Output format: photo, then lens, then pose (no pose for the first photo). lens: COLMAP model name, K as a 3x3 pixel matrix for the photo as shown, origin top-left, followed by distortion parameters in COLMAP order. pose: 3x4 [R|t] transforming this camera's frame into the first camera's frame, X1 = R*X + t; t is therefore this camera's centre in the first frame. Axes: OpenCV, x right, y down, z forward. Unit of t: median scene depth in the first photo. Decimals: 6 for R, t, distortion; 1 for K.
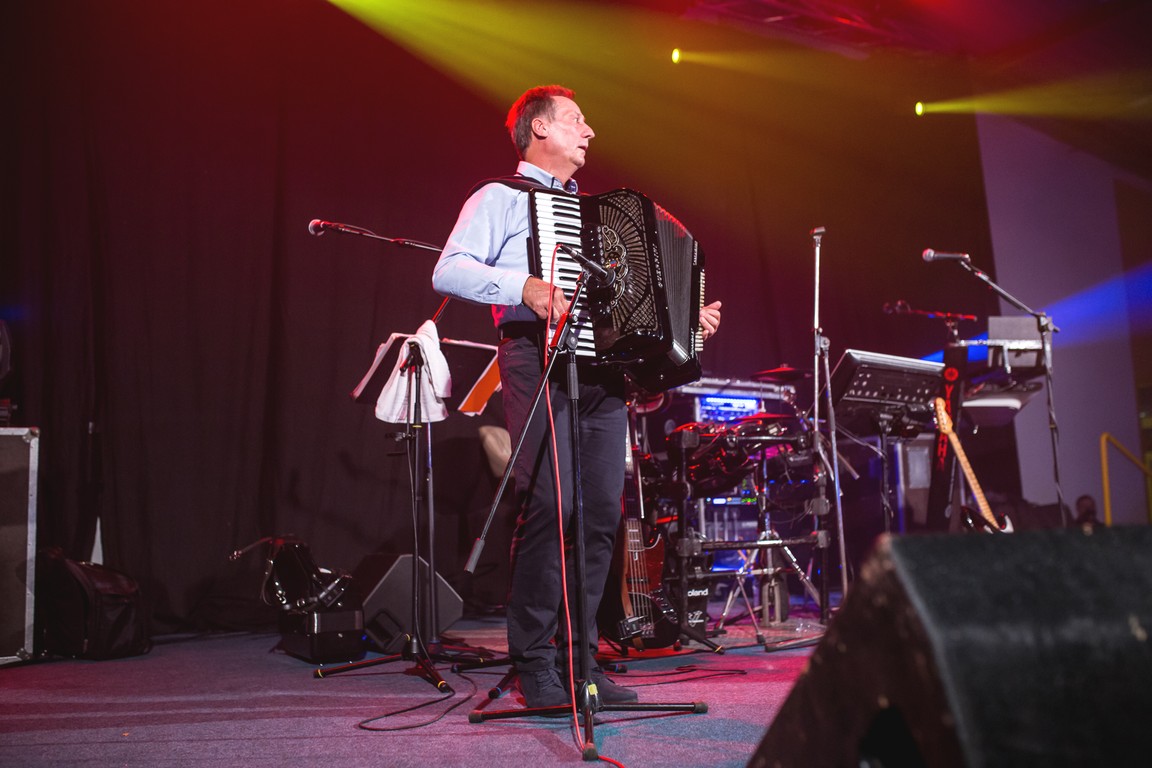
lens RADIAL K [[1149.9, 0, 576.0], [0, 1149.9, 384.0], [0, 0, 1]] dist [0.003027, 0.134119]
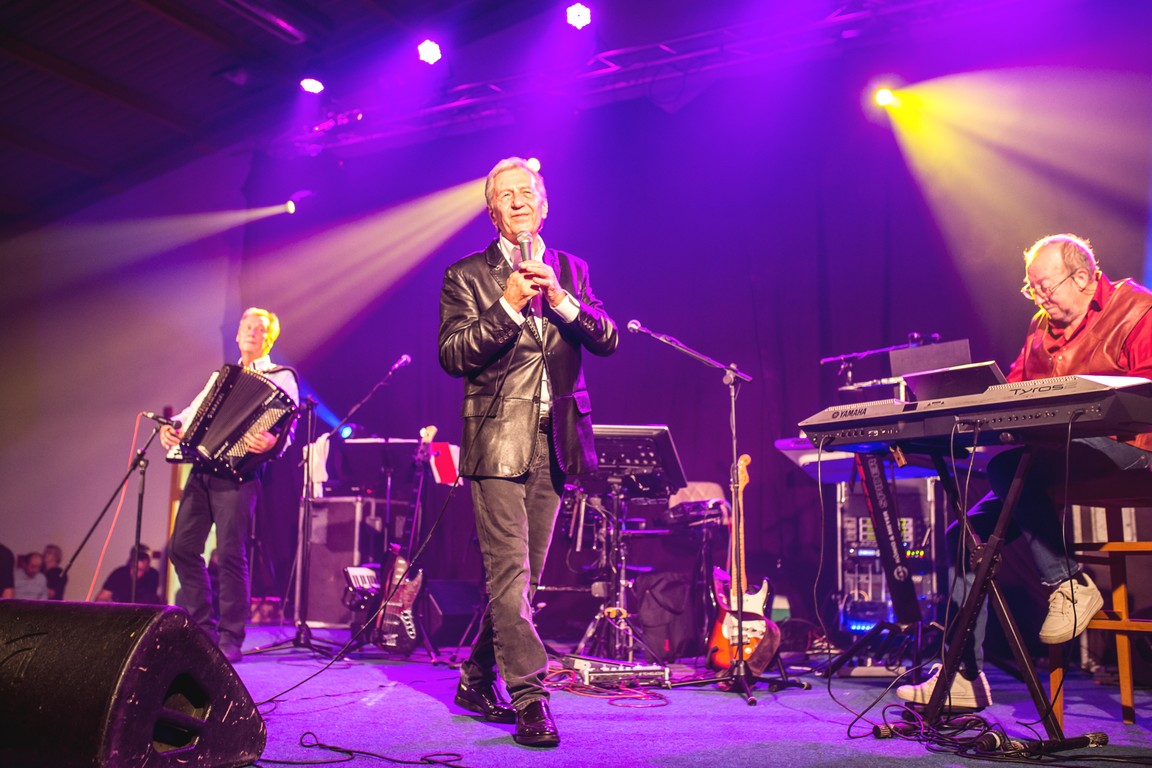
lens RADIAL K [[1173.1, 0, 606.8], [0, 1173.1, 357.5], [0, 0, 1]] dist [-0.067201, 0.165272]
pose [[0.473009, -0.111881, -0.873925, 1.273916], [0.076416, 0.993376, -0.085813, 0.007938], [0.877737, -0.026191, 0.478426, 0.469828]]
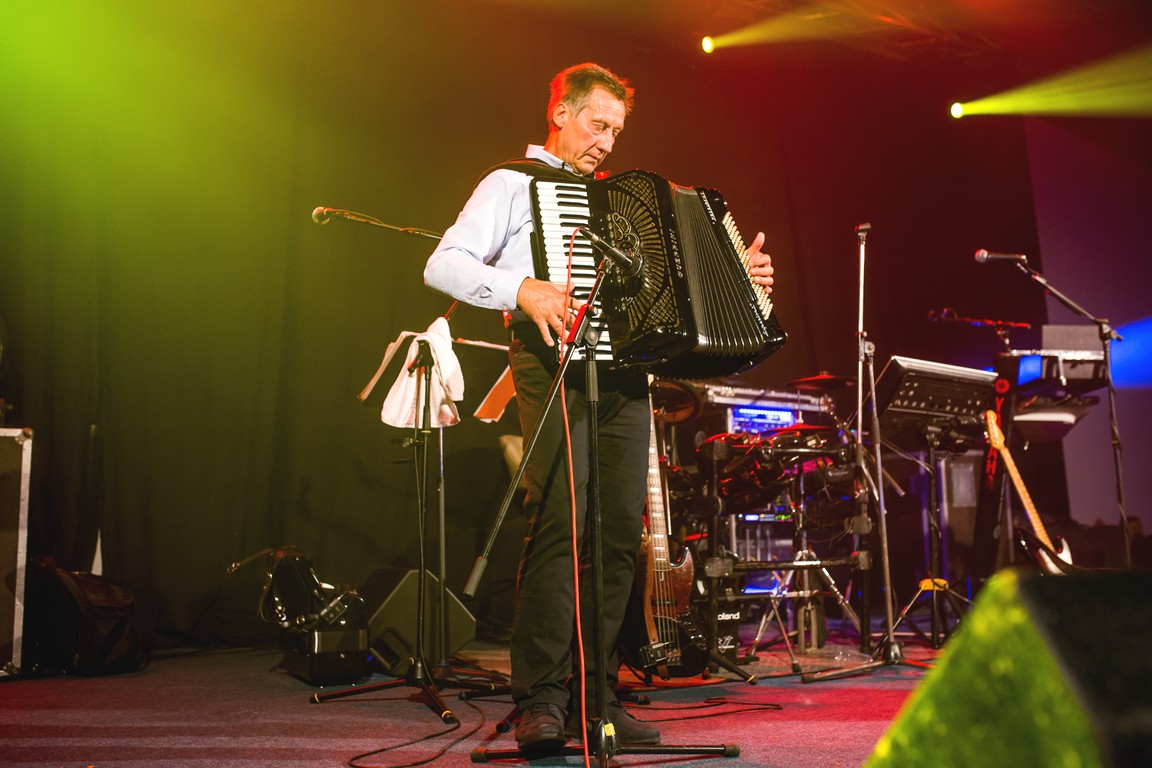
lens RADIAL K [[1149.1, 0, 576.0], [0, 1149.1, 384.0], [0, 0, 1]] dist [-0.008231, 0.121999]
pose [[0.999561, 0.012204, -0.026983, 0.005468], [-0.012524, 0.999853, -0.011745, 0.006439], [0.026836, 0.012078, 0.999567, 0.066234]]
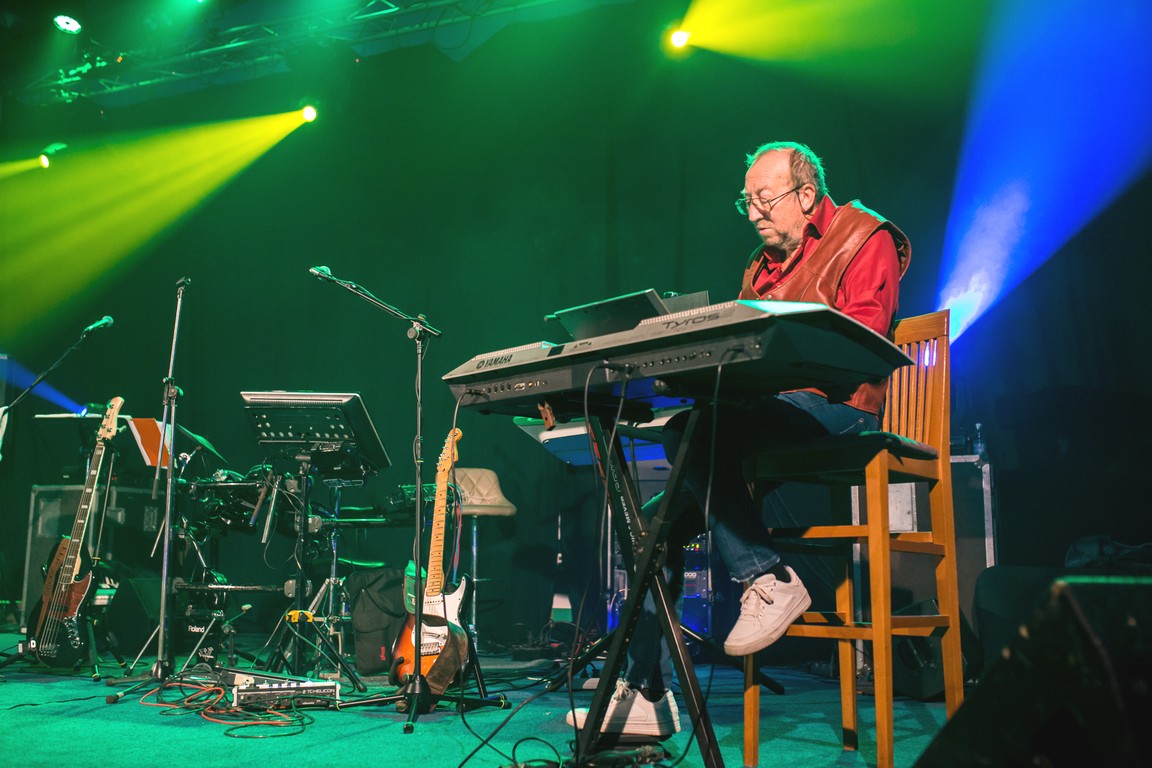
lens RADIAL K [[1173.1, 0, 606.8], [0, 1173.1, 357.5], [0, 0, 1]] dist [-0.067201, 0.165272]
pose [[0.557033, -0.104297, -0.823915, 1.198890], [0.072398, 0.994404, -0.076931, 0.038946], [0.827329, -0.016797, 0.561467, 0.689214]]
